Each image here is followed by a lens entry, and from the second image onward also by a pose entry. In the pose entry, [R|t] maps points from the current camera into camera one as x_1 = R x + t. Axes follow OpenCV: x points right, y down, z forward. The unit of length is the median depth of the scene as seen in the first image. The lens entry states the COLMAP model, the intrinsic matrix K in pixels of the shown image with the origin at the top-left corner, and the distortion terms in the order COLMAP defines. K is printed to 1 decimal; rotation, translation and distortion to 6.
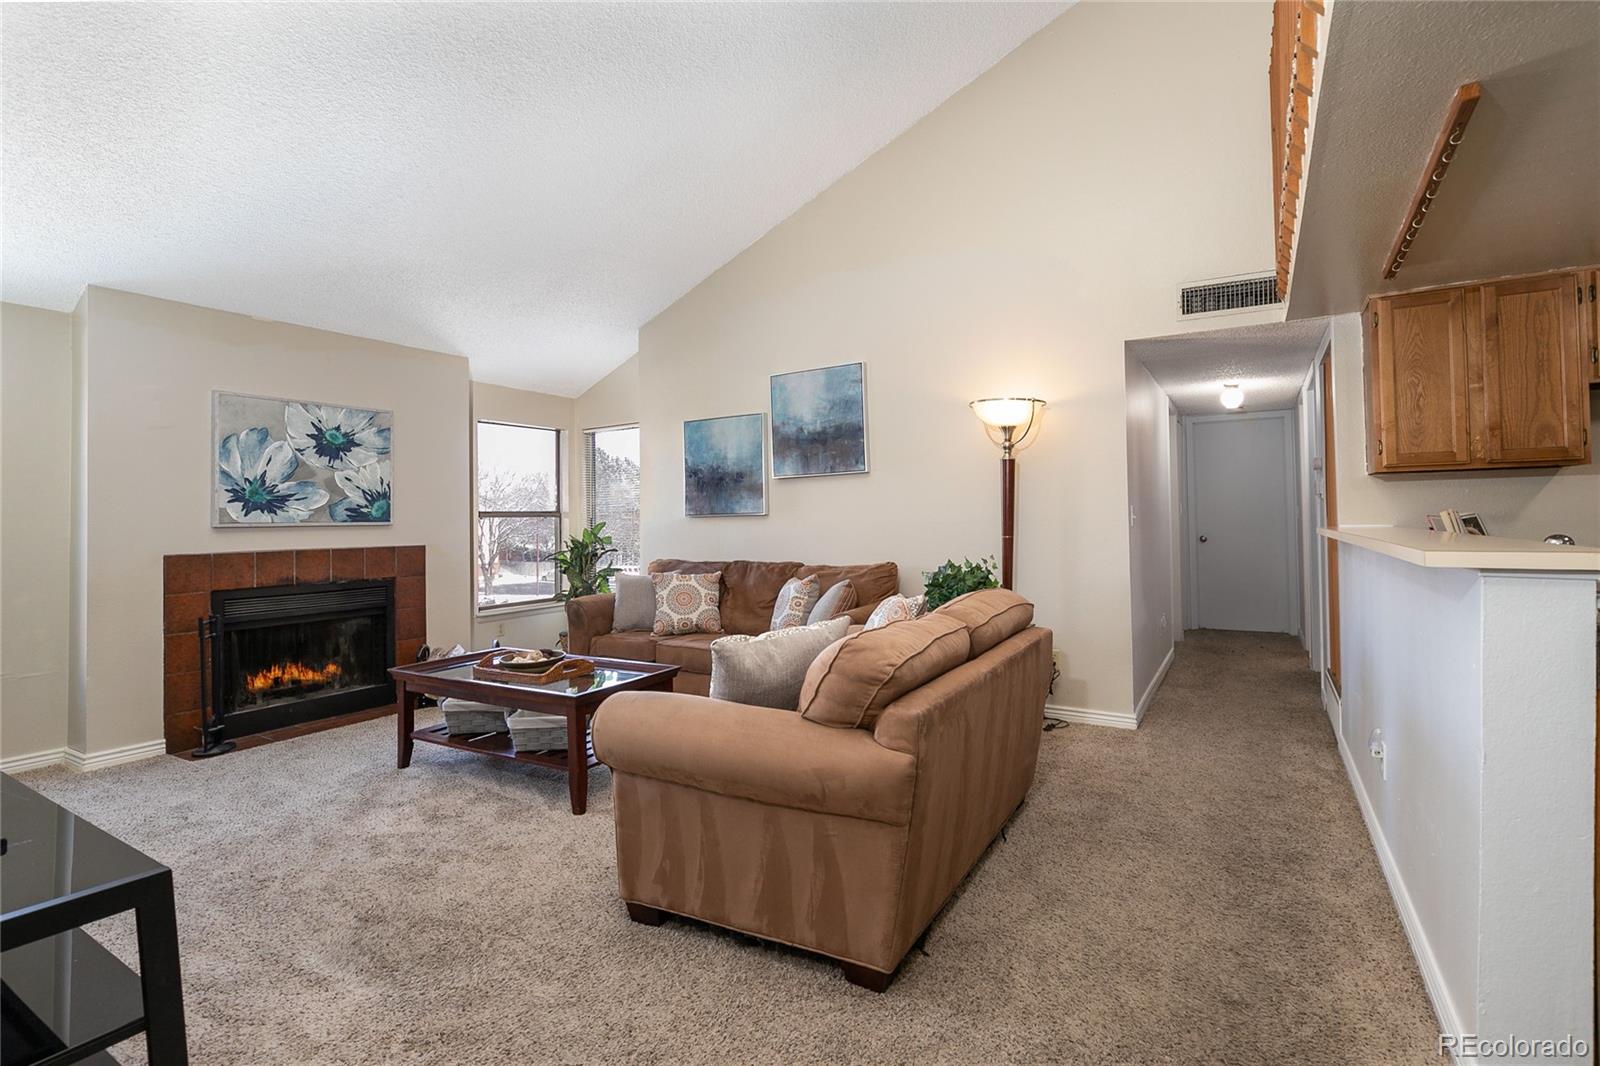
lens RADIAL K [[751.1, 0, 831.1], [0, 751.1, 504.8], [0, 0, 1]] dist [-0.011155, 0.003798]
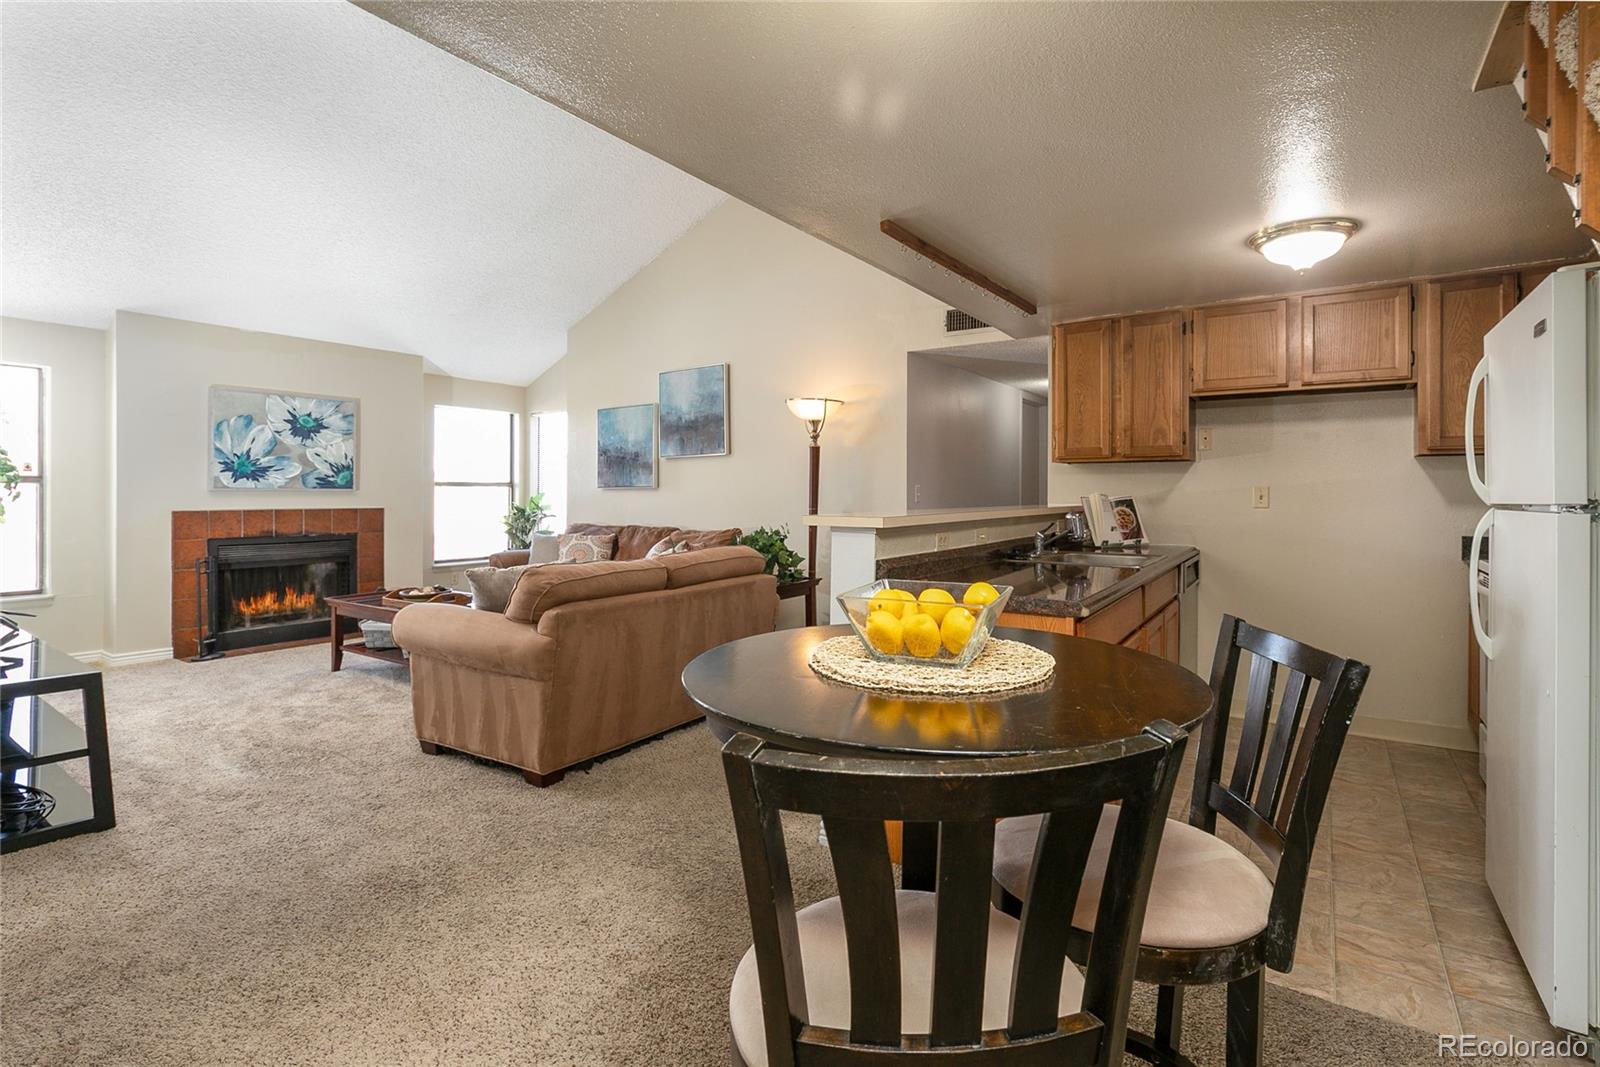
lens RADIAL K [[751.1, 0, 824.3], [0, 751.1, 494.2], [0, 0, 1]] dist [-0.011155, 0.003798]
pose [[0.997632, 0.017320, -0.066556, 0.313116], [-0.015932, 0.999646, 0.021328, -0.008167], [0.066902, -0.020218, 0.997555, -0.222598]]
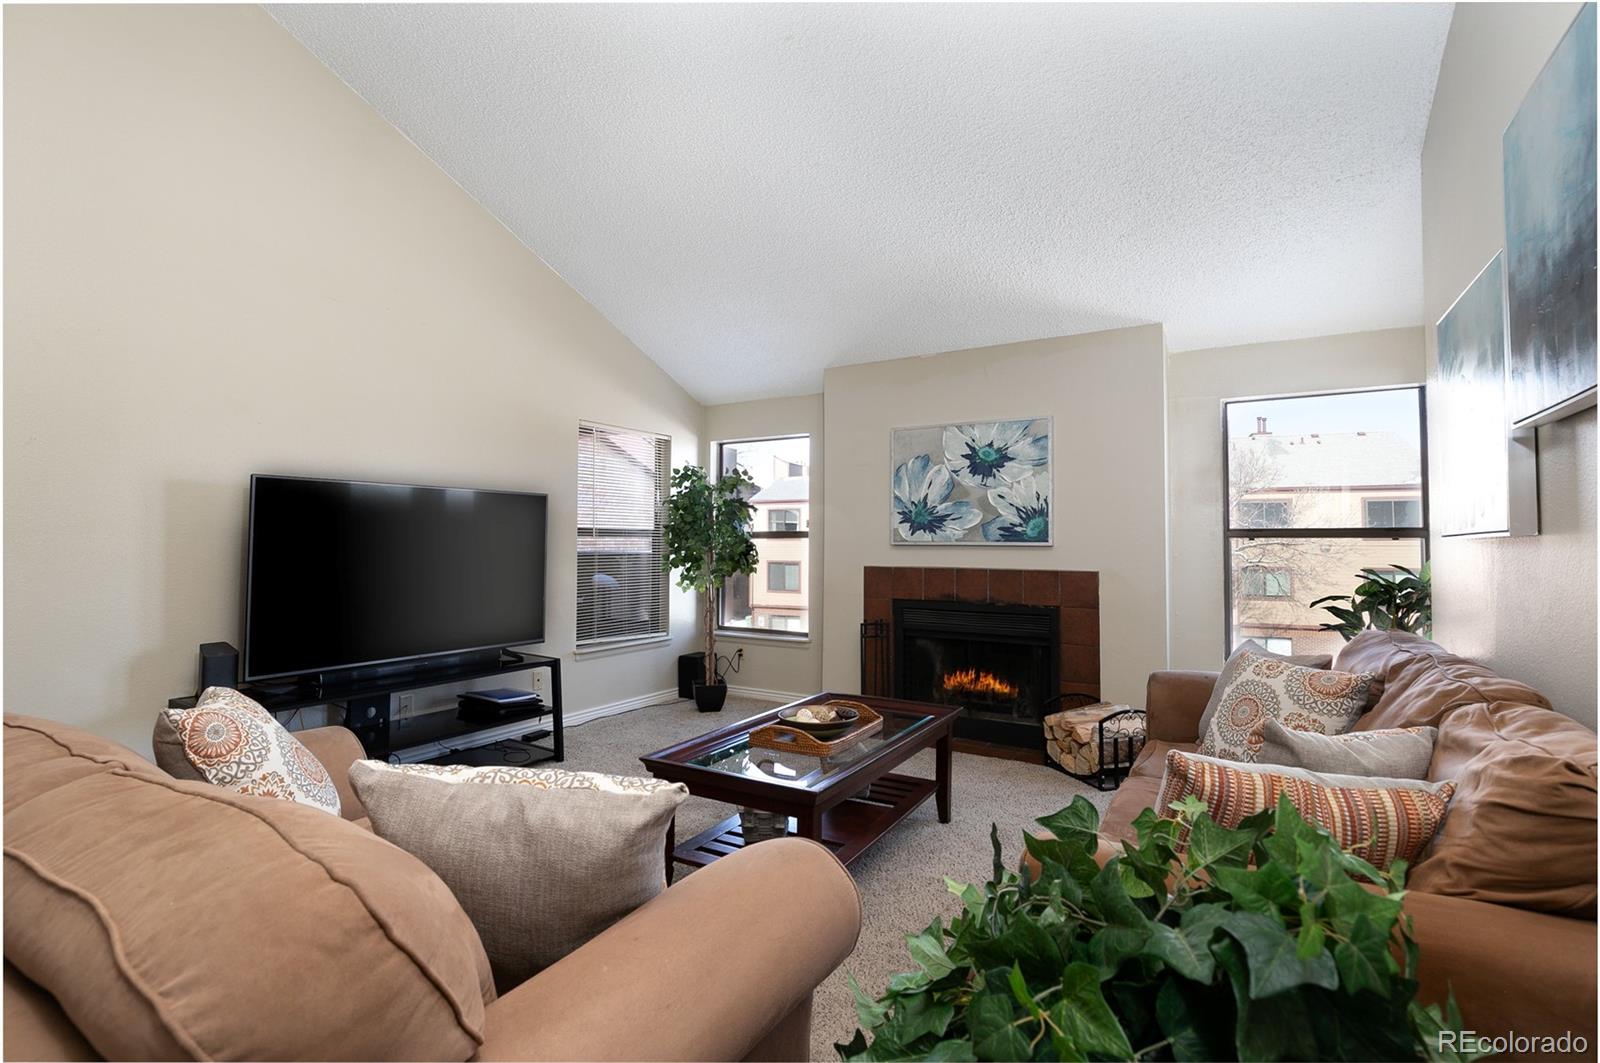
lens RADIAL K [[751.1, 0, 809.6], [0, 751.1, 513.4], [0, 0, 1]] dist [-0.011155, 0.003798]
pose [[-0.048112, -0.023717, -0.998560, 0.329040], [0.013894, 0.999605, -0.024411, 0.007321], [0.998745, -0.015049, -0.047763, 0.834107]]
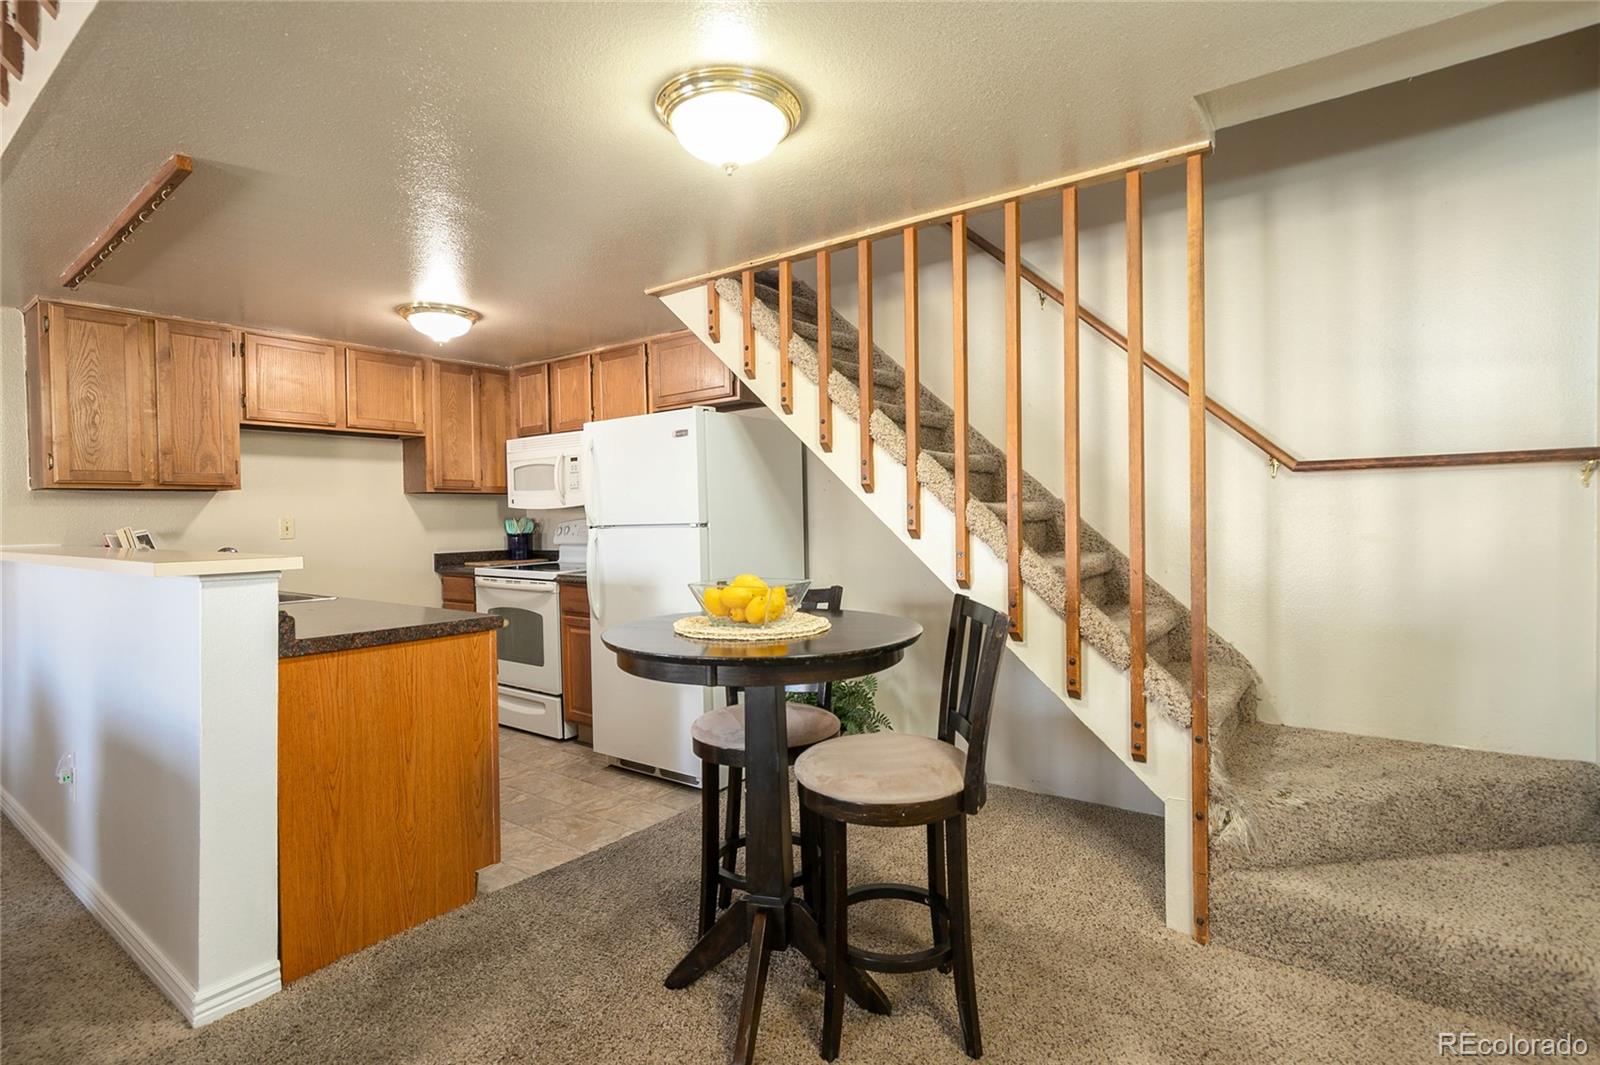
lens RADIAL K [[751.1, 0, 782.7], [0, 751.1, 529.8], [0, 0, 1]] dist [-0.011155, 0.003798]
pose [[0.122635, -0.004303, 0.992443, -0.057686], [-0.002365, 0.999986, 0.004628, 0.001953], [-0.992449, -0.002915, 0.122623, -0.019936]]
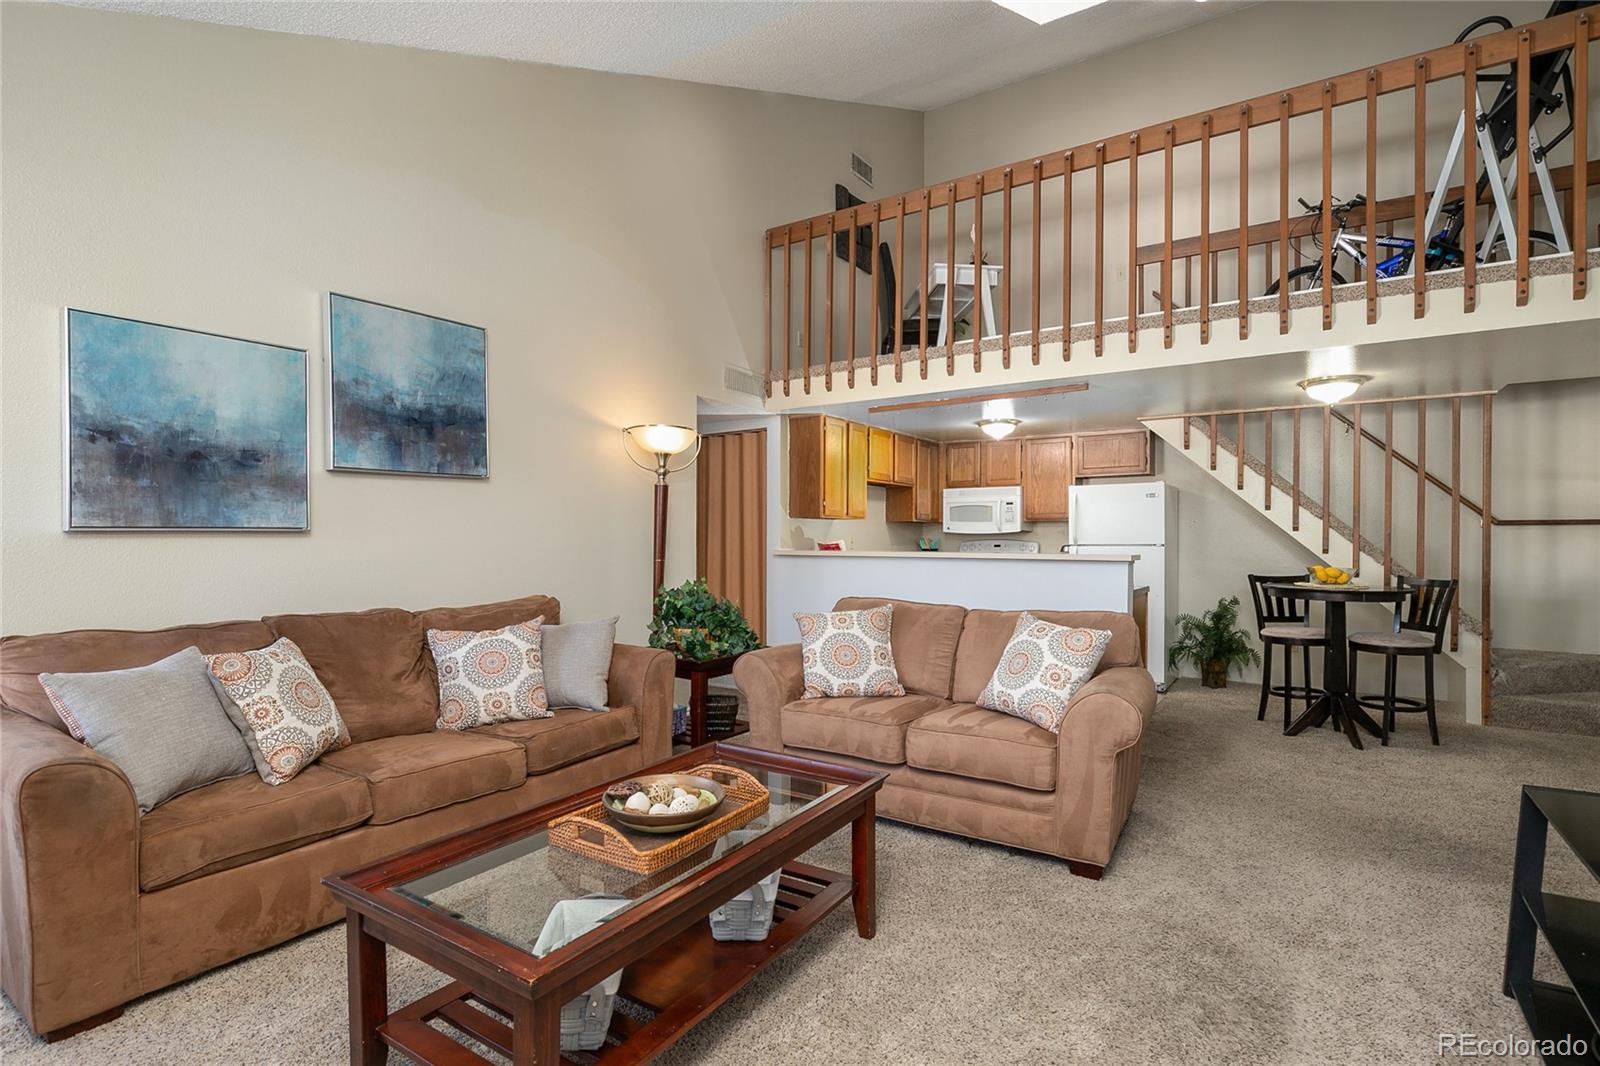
lens RADIAL K [[751.1, 0, 779.6], [0, 751.1, 546.9], [0, 0, 1]] dist [-0.011155, 0.003798]
pose [[0.087770, 0.004737, 0.996129, -0.731392], [-0.022294, 0.999748, -0.002790, 0.022076], [-0.995891, -0.021962, 0.087854, 0.699602]]
